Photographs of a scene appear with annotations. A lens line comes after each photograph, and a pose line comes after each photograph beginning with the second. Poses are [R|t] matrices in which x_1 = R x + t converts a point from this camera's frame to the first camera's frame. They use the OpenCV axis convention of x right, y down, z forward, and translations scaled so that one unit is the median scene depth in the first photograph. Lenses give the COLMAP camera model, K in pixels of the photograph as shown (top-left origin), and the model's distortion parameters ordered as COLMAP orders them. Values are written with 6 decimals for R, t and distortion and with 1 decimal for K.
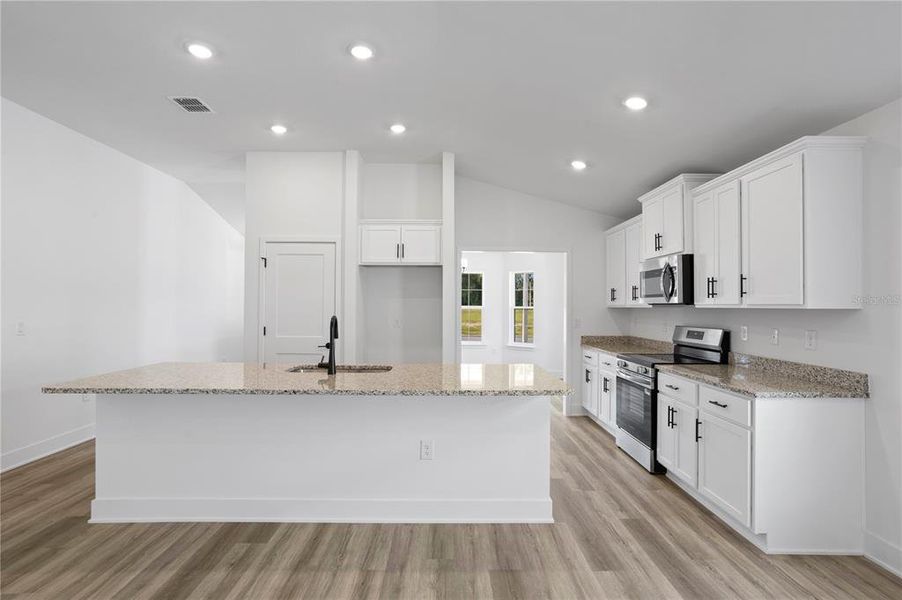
lens RADIAL K [[451.7, 0, 452.9], [0, 451.7, 295.6], [0, 0, 1]] dist [-0.027516, 0.008983]
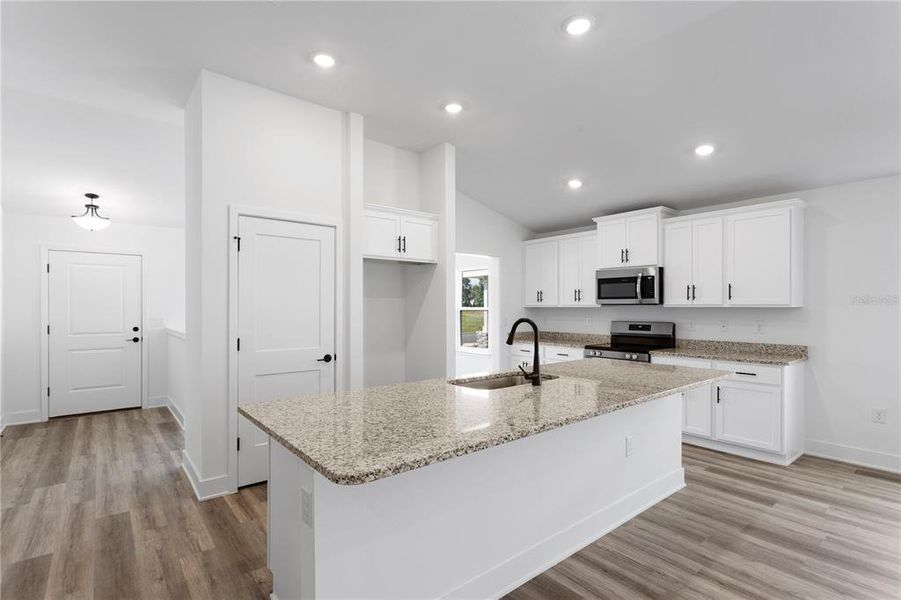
lens RADIAL K [[430.8, 0, 451.0], [0, 430.8, 305.6], [0, 0, 1]] dist [-0.000486, 0.002755]
pose [[0.784188, -0.002654, 0.620518, -0.913570], [-0.009426, 0.999825, 0.016188, 0.009215], [-0.620452, -0.018544, 0.784025, 0.454016]]
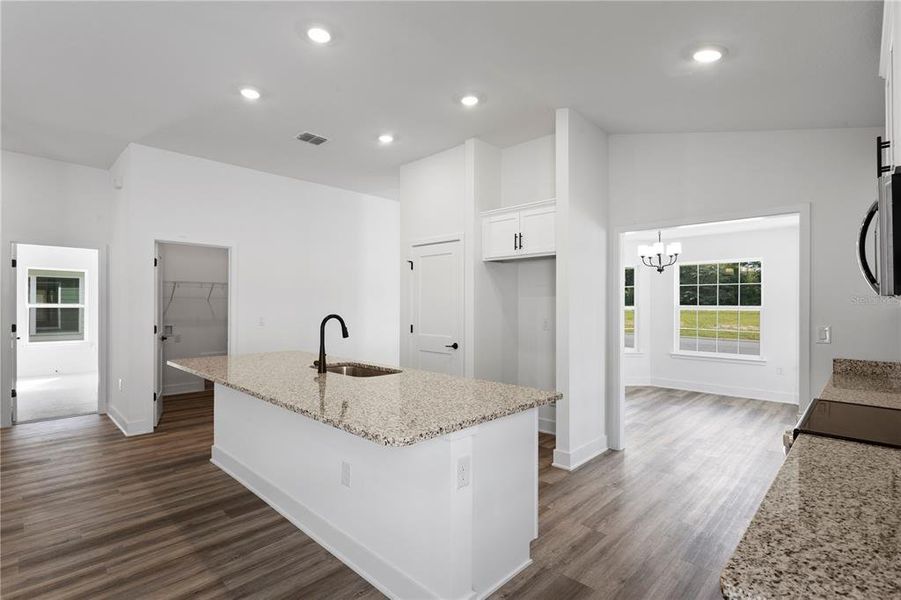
lens RADIAL K [[430.8, 0, 451.0], [0, 430.8, 301.0], [0, 0, 1]] dist [-0.000486, 0.002755]
pose [[0.706365, -0.007578, -0.707808, 0.608975], [0.014473, 0.999888, 0.003738, 0.015772], [0.707700, -0.012885, 0.706395, 0.531935]]
